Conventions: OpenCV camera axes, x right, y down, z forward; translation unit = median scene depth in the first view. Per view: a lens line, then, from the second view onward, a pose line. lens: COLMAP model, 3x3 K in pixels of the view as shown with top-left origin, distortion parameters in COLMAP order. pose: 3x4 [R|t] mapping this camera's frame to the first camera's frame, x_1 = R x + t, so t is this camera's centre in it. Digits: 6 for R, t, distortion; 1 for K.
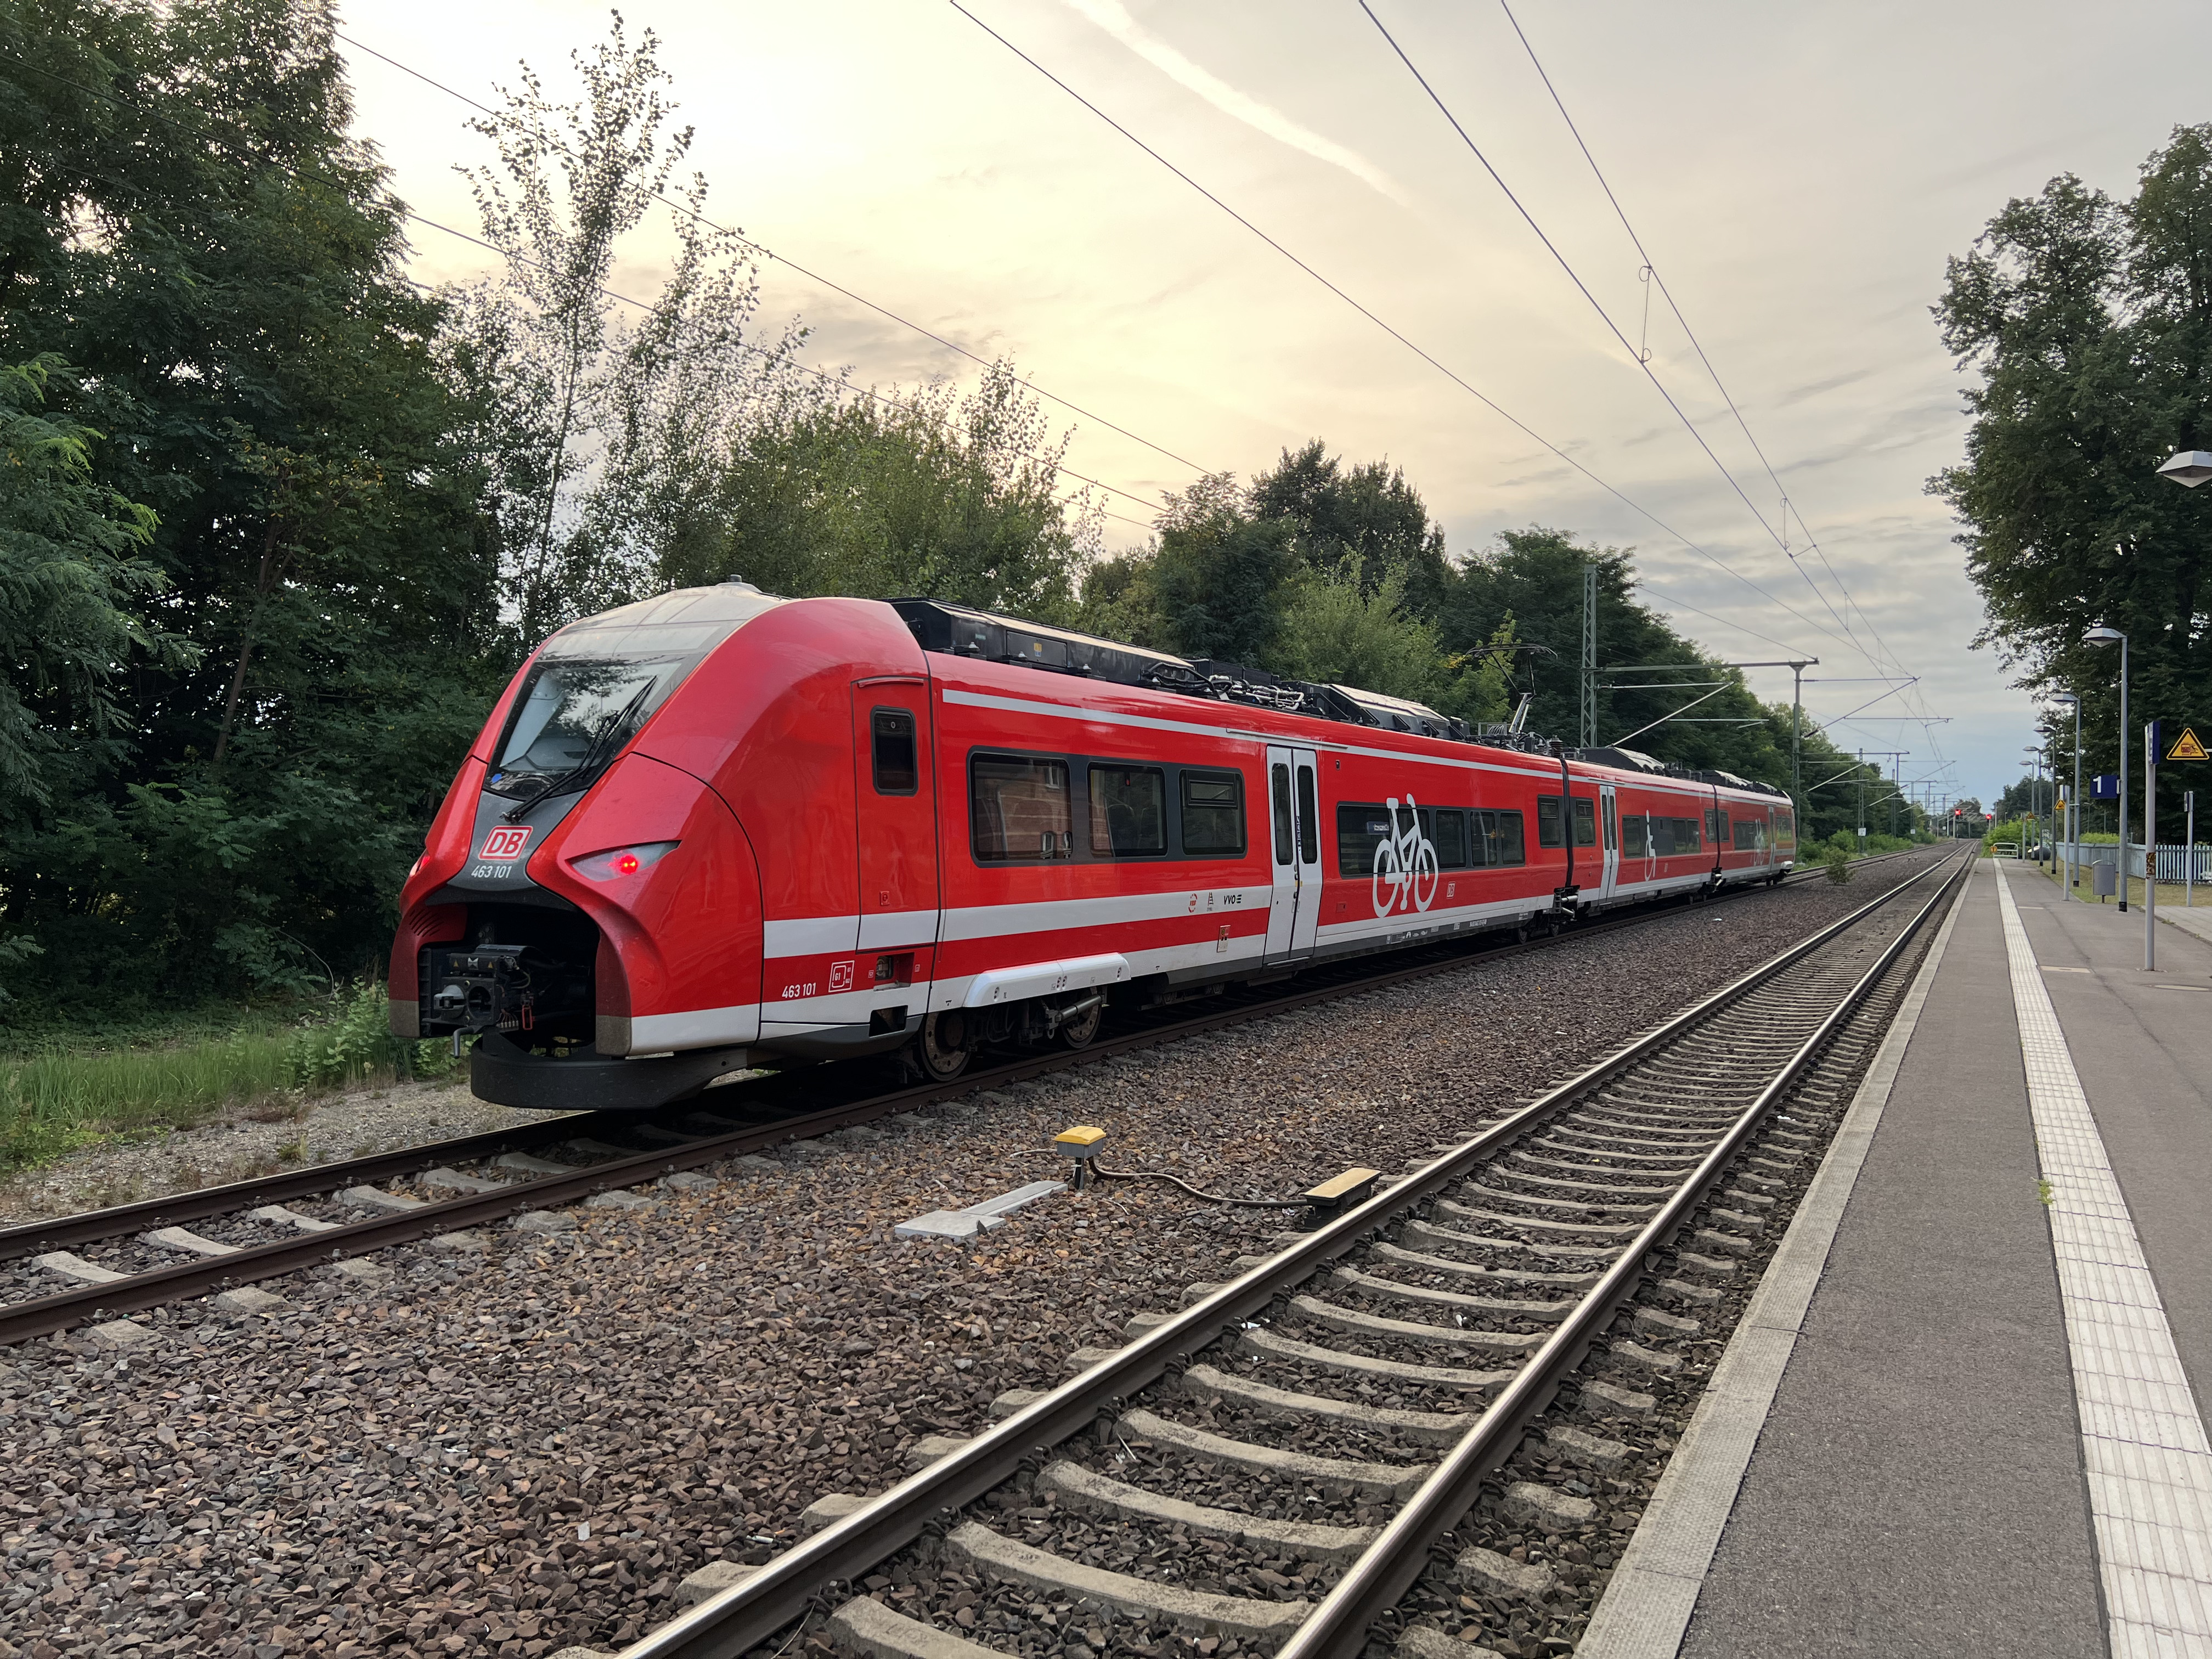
lens RADIAL K [[1690.4, 0, 1108.6], [0, 1690.4, 829.6], [0, 0, 1]] dist [0.091113, -0.158283]
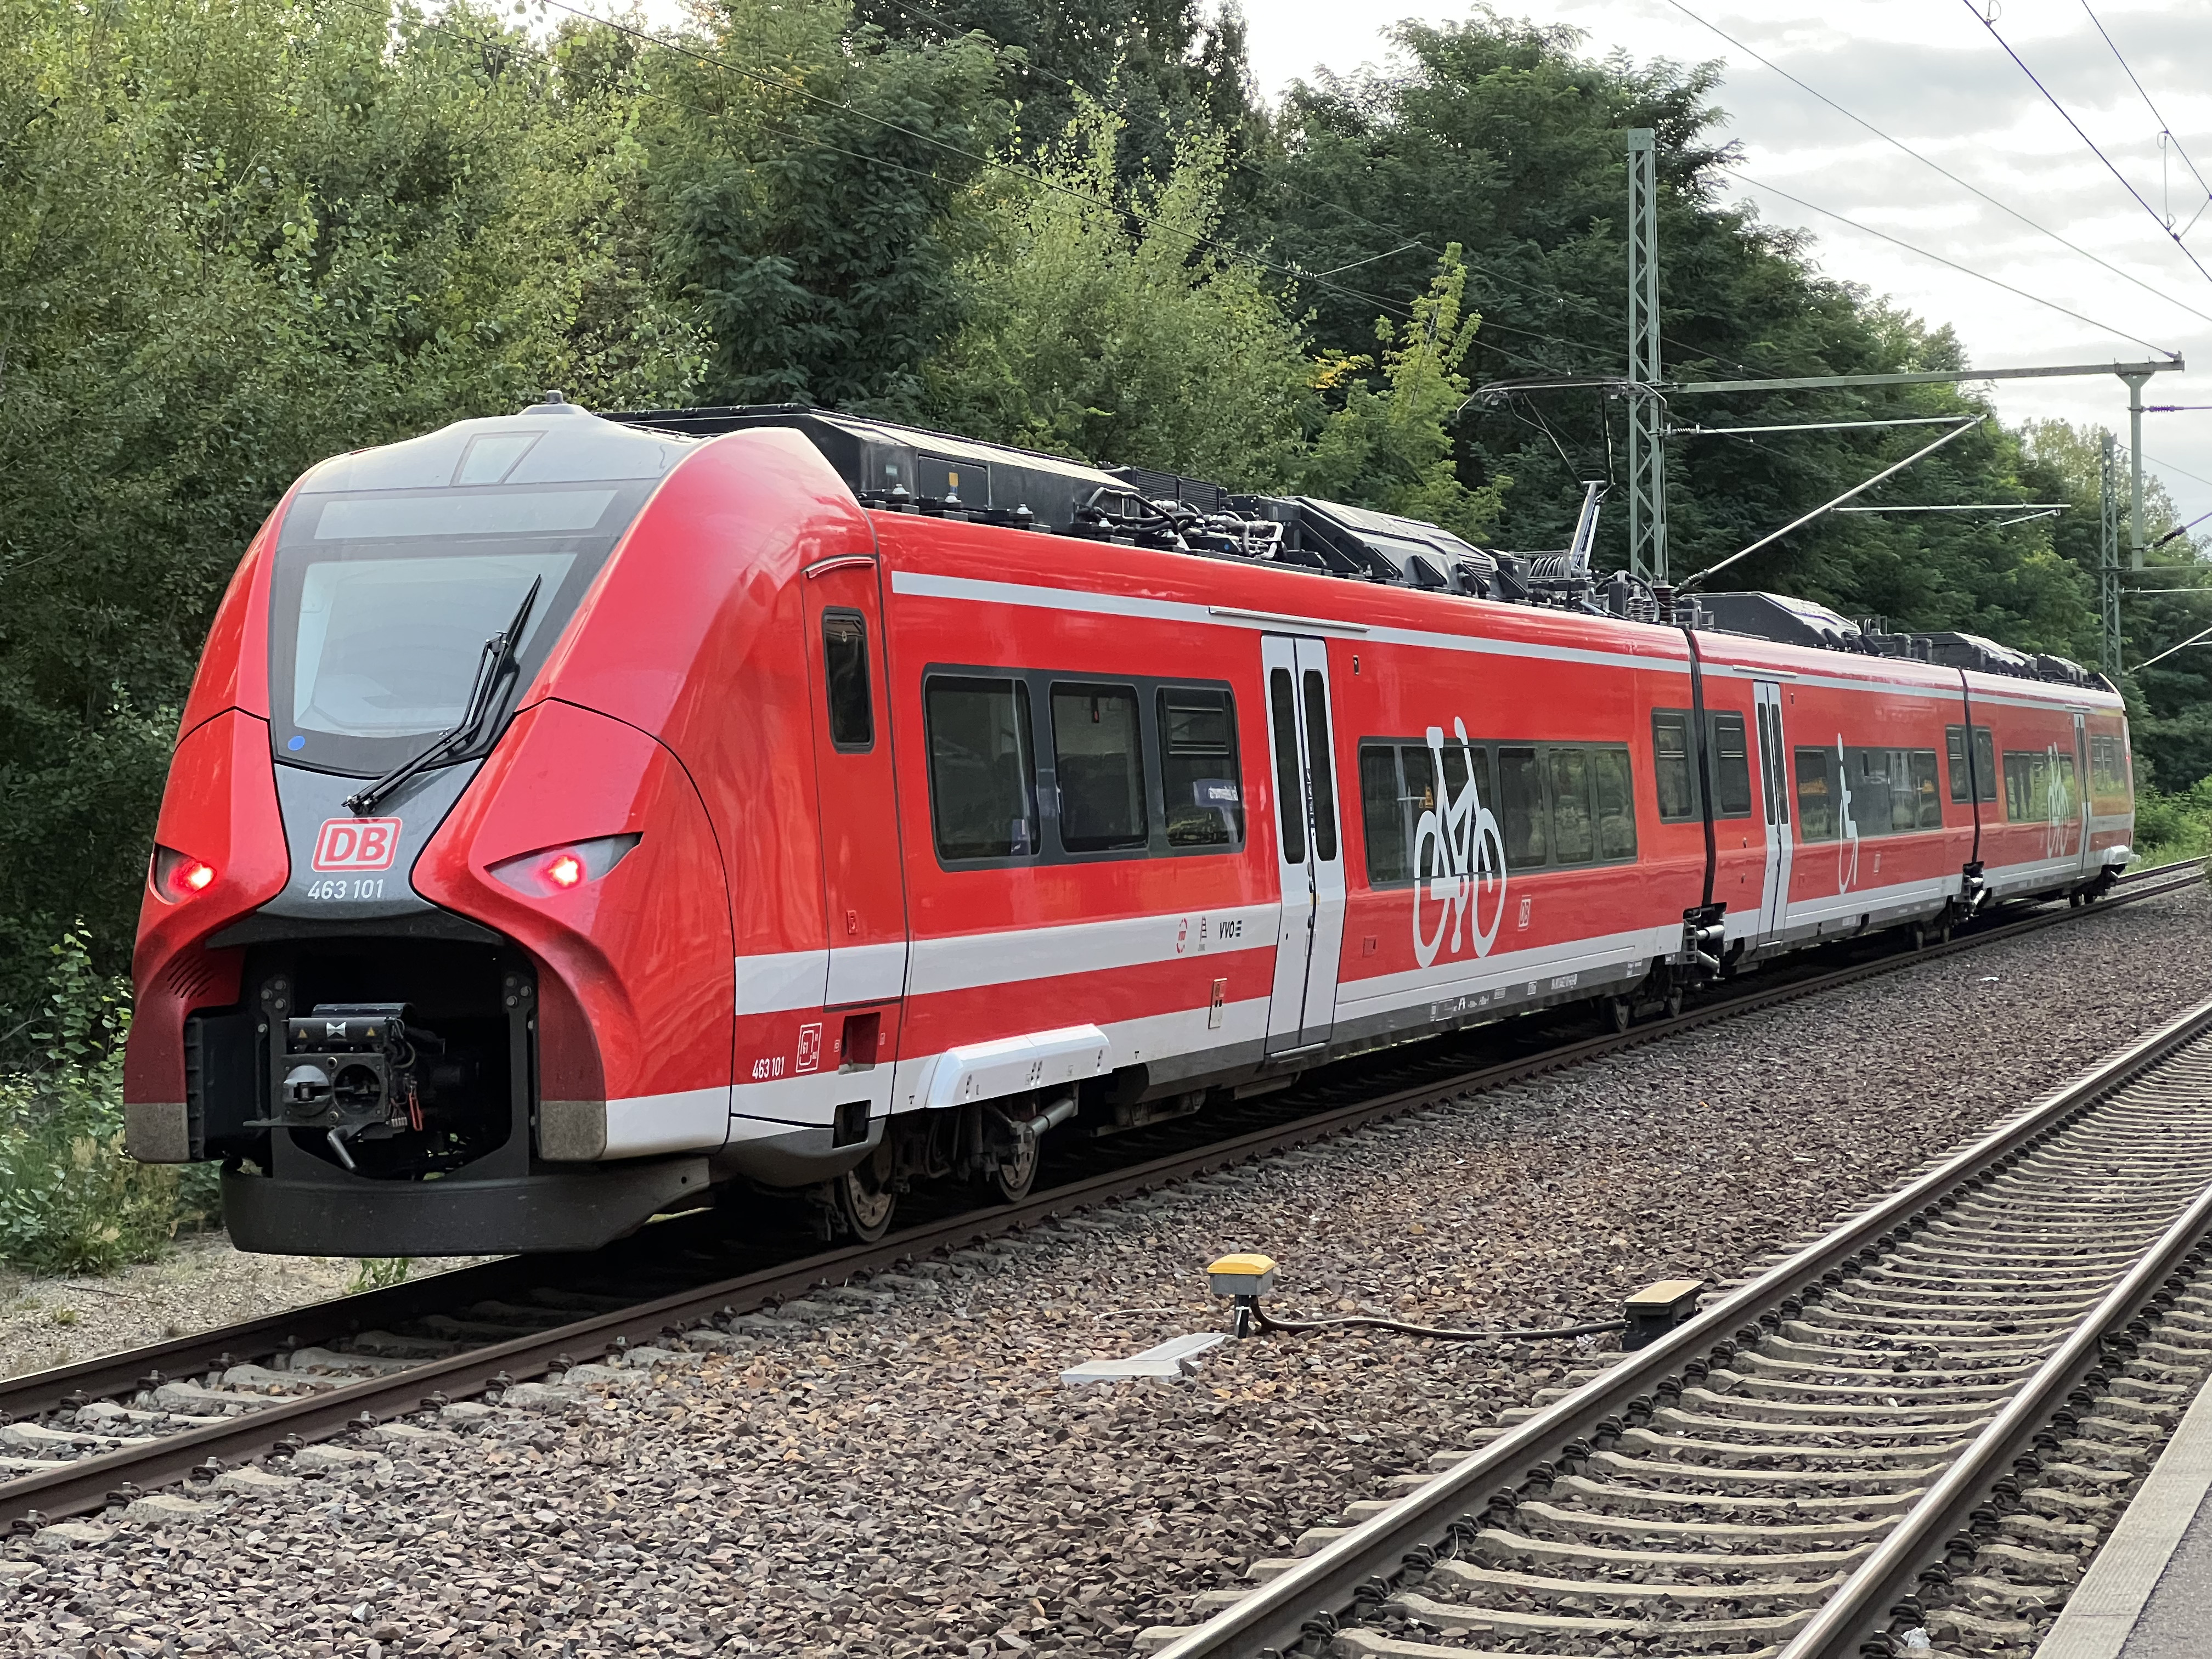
lens RADIAL K [[5081.9, 0, 1087.7], [0, 5081.9, 825.3], [0, 0, 1]] dist [-0.151402, 6.234235]
pose [[0.981827, -0.029007, 0.187546, -0.371482], [0.028439, 0.999579, 0.005720, -0.002131], [-0.187633, -0.000283, 0.982239, -0.778157]]
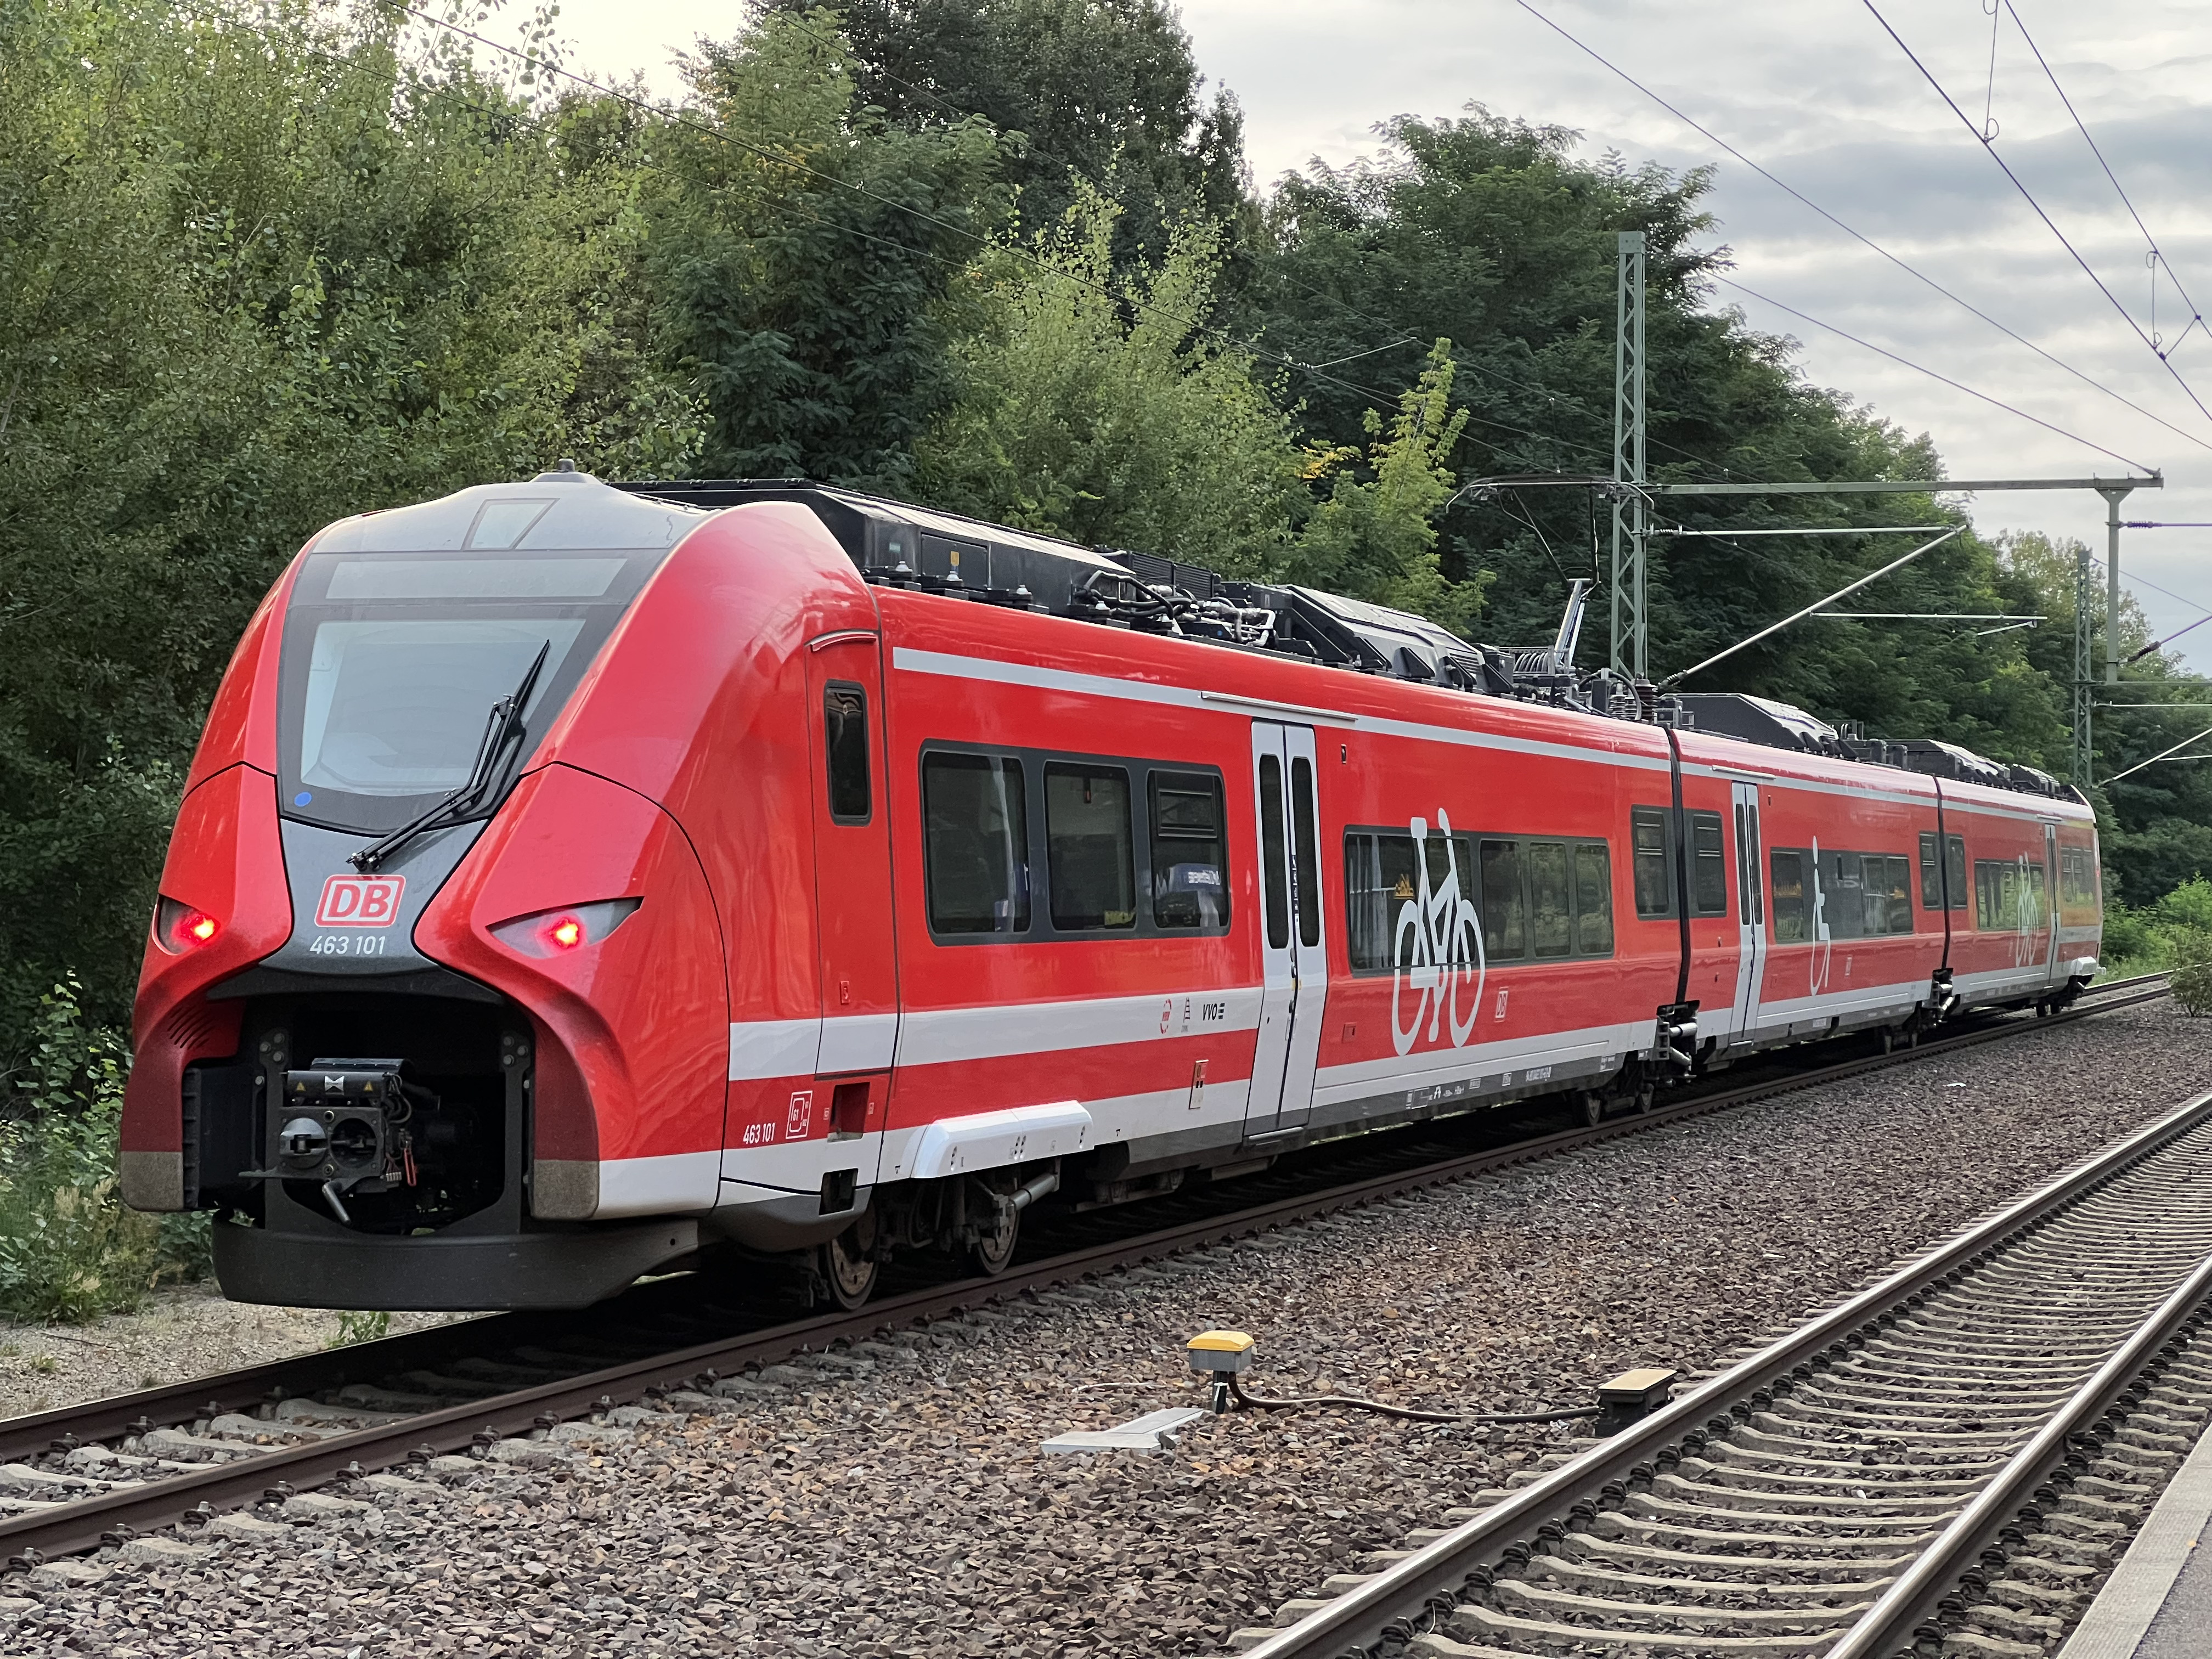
lens RADIAL K [[5083.3, 0, 1106.0], [0, 5083.3, 829.5], [0, 0, 1]] dist [-0.139970, 5.853230]
pose [[0.980336, 0.002446, 0.197319, -0.384282], [-0.000537, 0.999953, -0.009726, -0.000649], [-0.197333, 0.009428, 0.980291, -0.798846]]
